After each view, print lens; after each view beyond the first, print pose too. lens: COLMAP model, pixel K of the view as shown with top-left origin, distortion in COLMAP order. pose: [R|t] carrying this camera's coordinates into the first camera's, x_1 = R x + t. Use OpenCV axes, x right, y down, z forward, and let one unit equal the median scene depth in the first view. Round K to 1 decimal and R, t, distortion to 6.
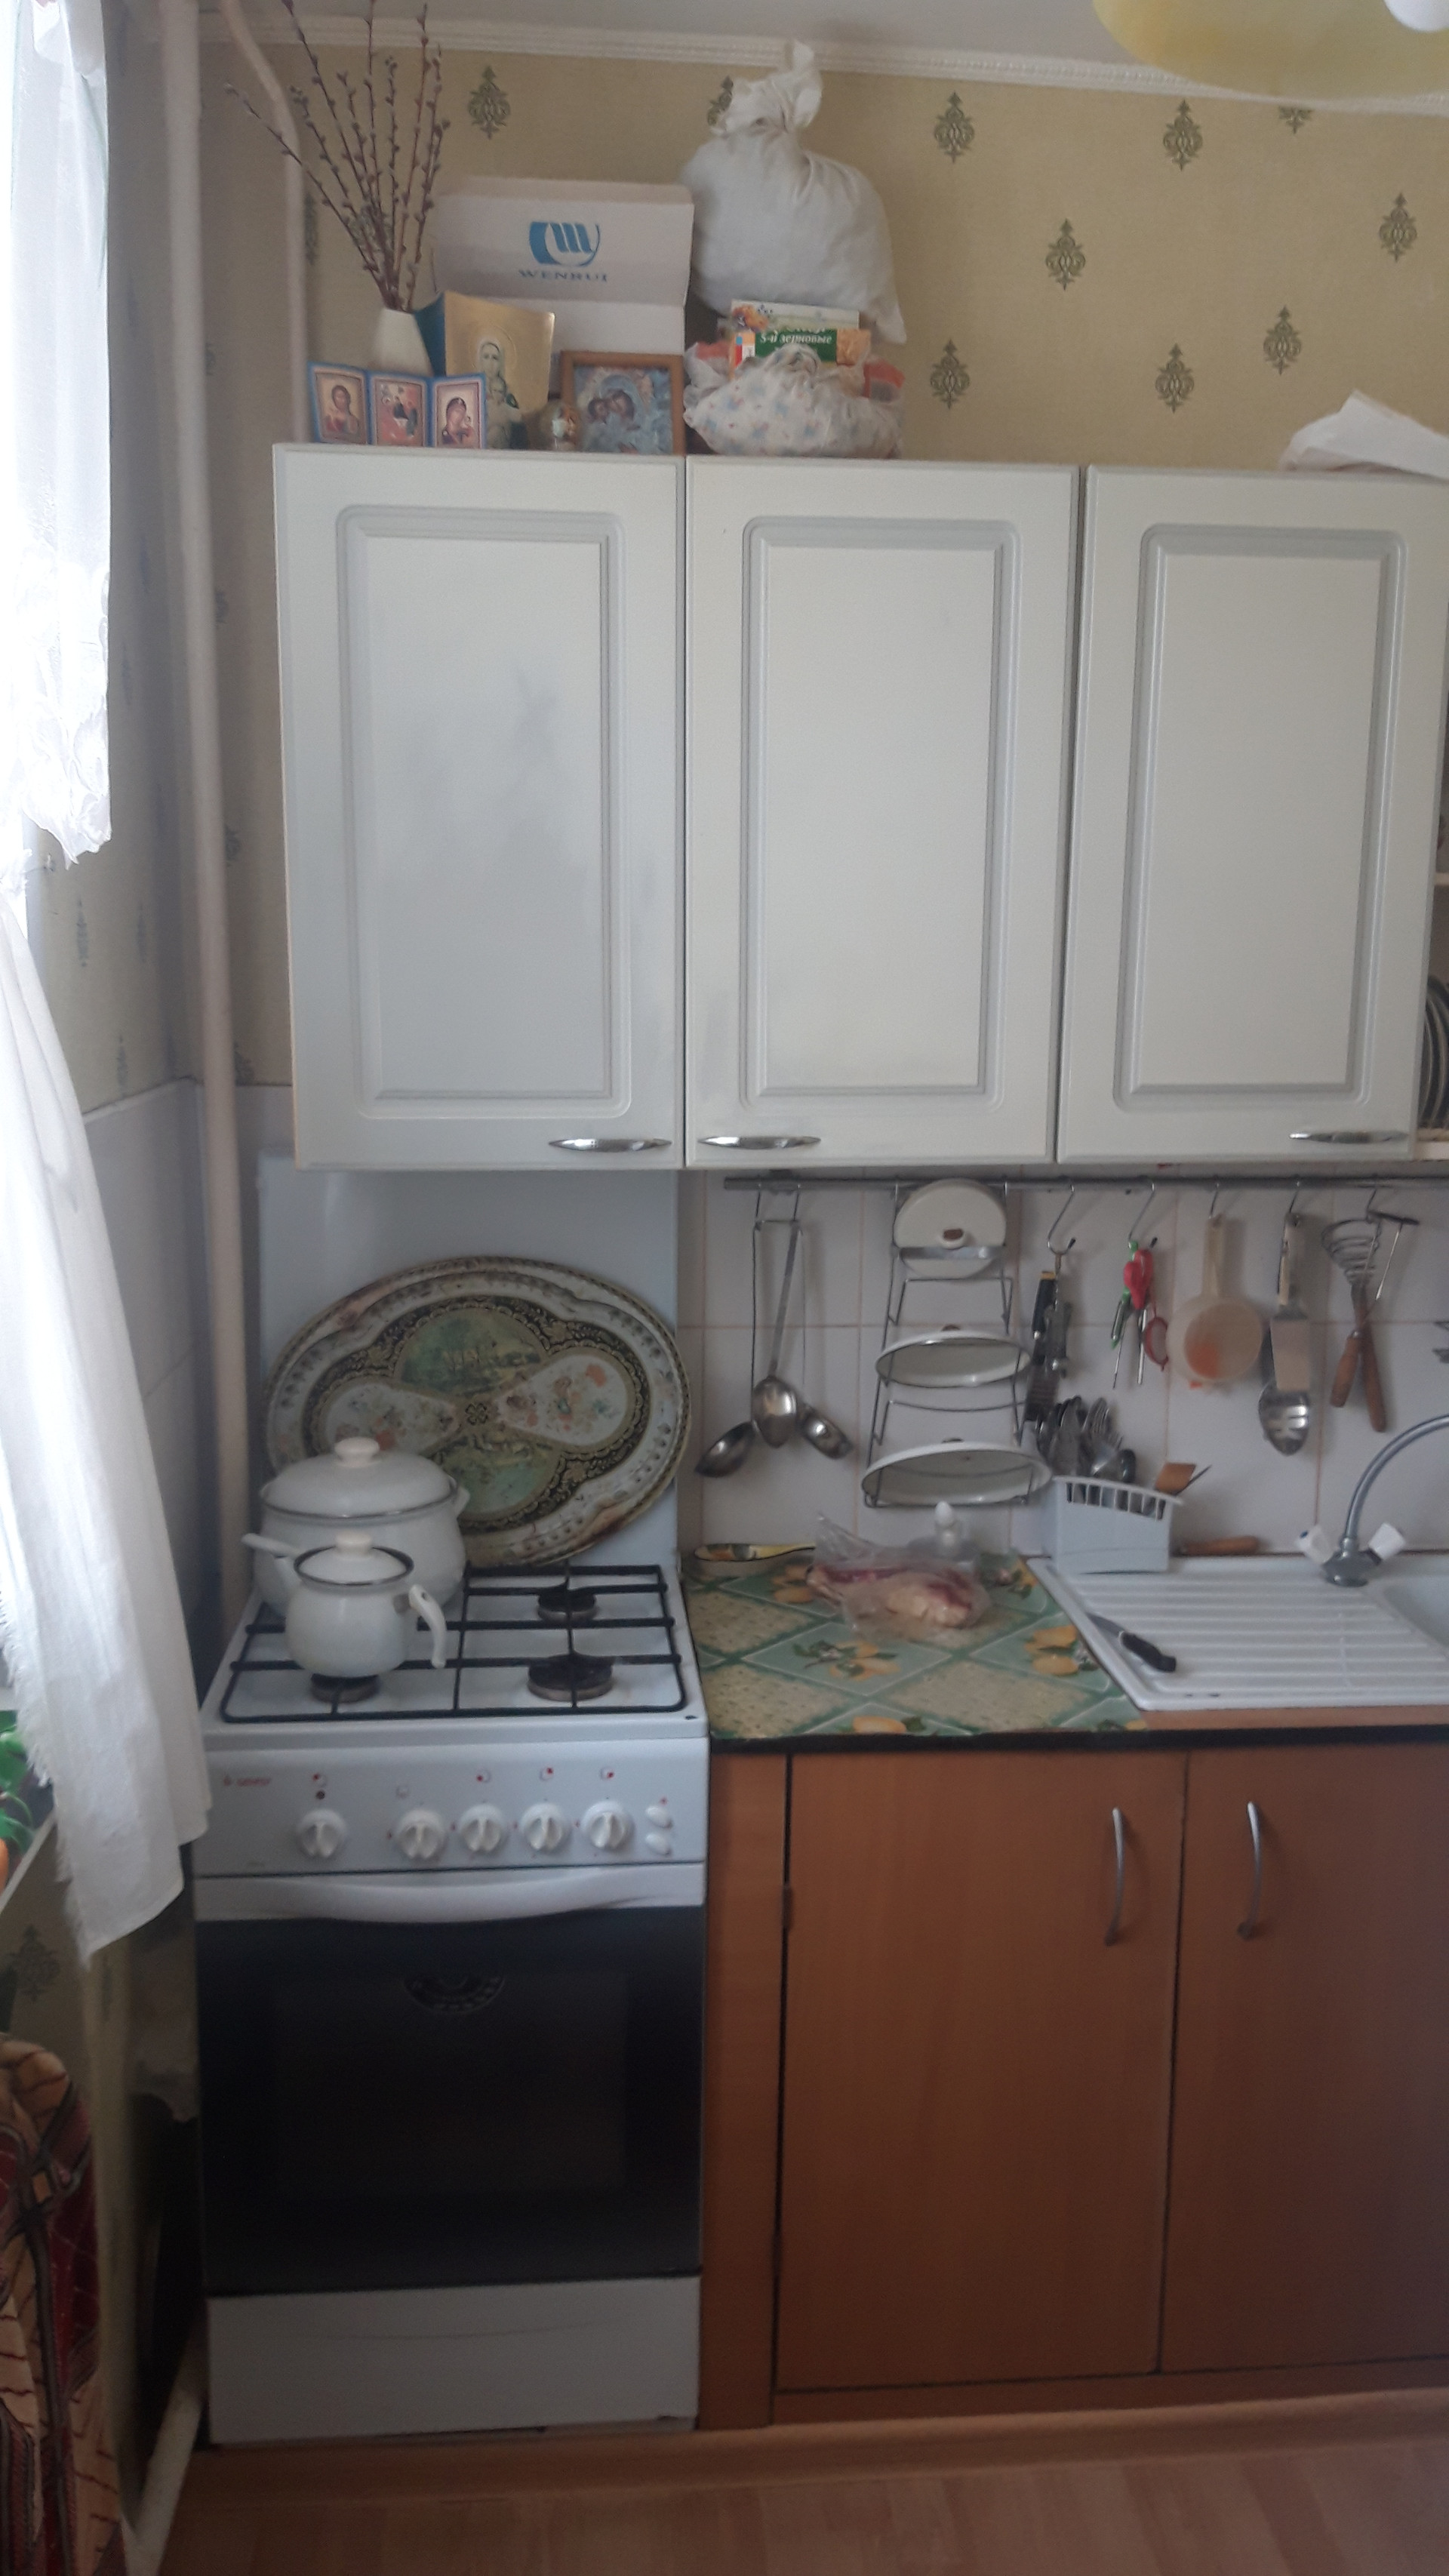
lens RADIAL K [[1976.9, 0, 725.5], [0, 1976.9, 1331.5], [0, 0, 1]] dist [0.058972, -0.104216]
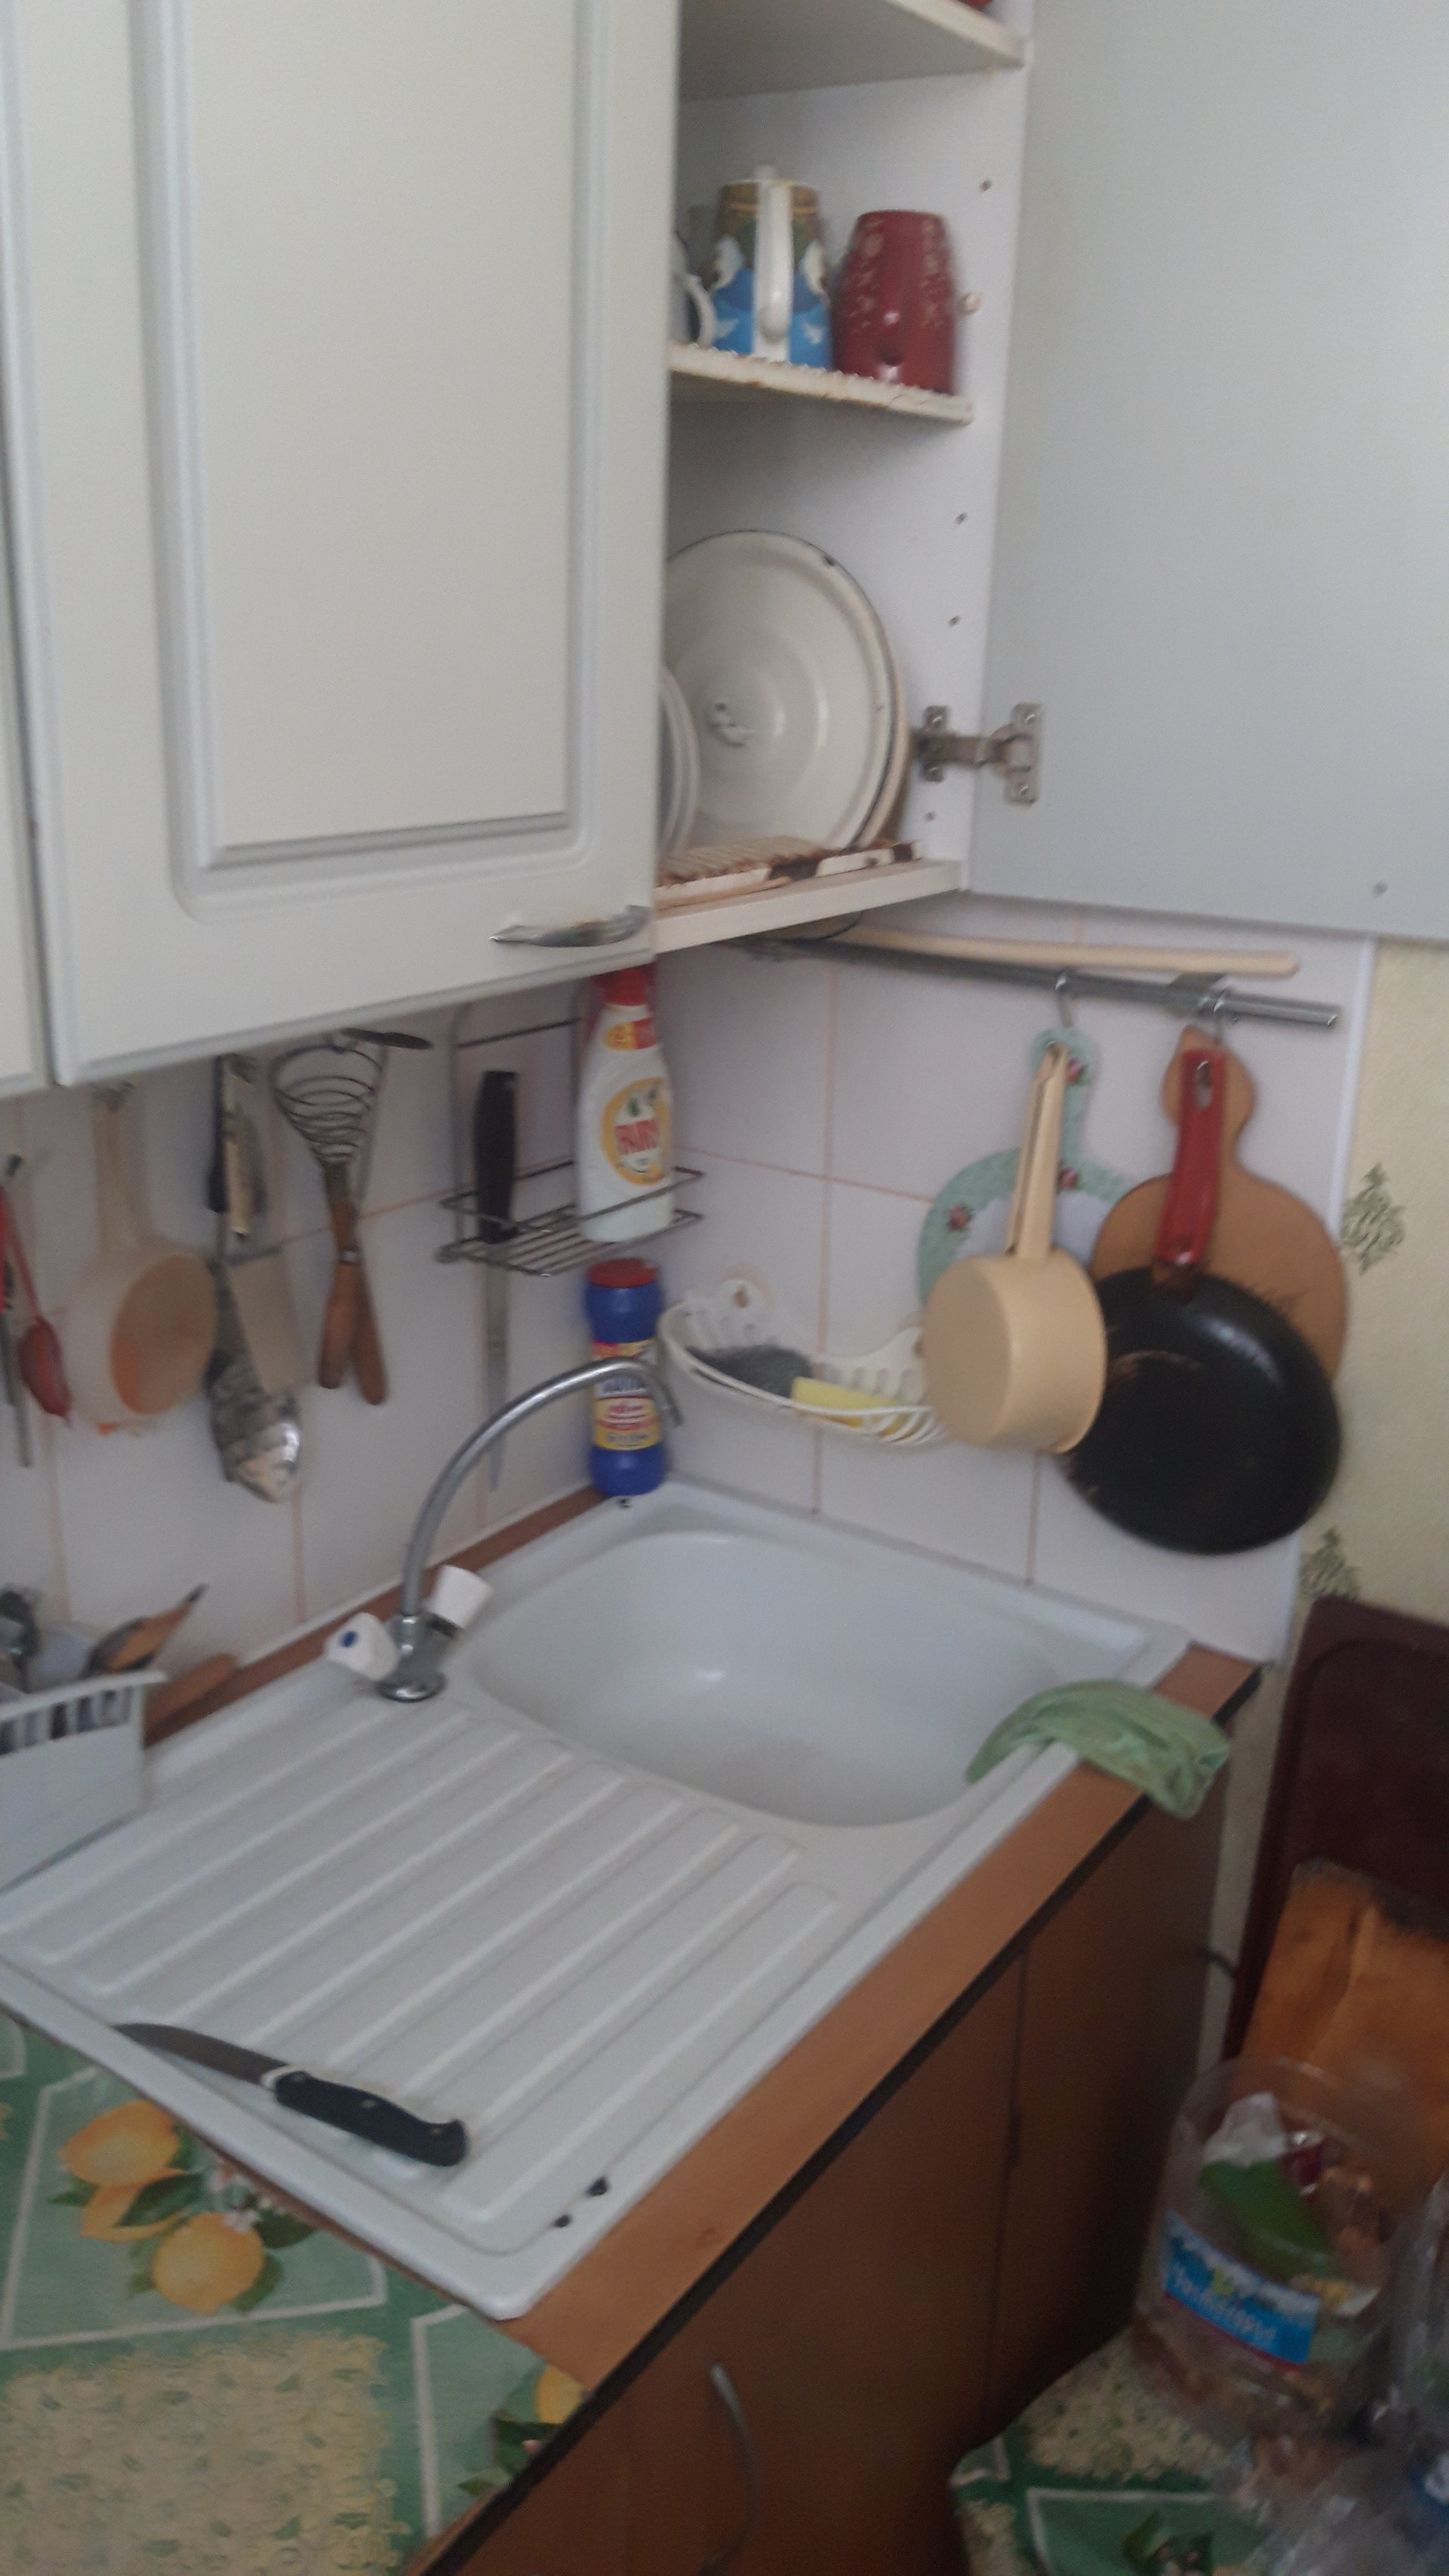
lens RADIAL K [[1976.9, 0, 725.5], [0, 1976.9, 1331.5], [0, 0, 1]] dist [0.058972, -0.104216]
pose [[0.641578, -0.239142, 0.728827, -0.023000], [0.109744, 0.969002, 0.221342, -0.102152], [-0.759166, -0.062023, 0.647935, 0.644496]]
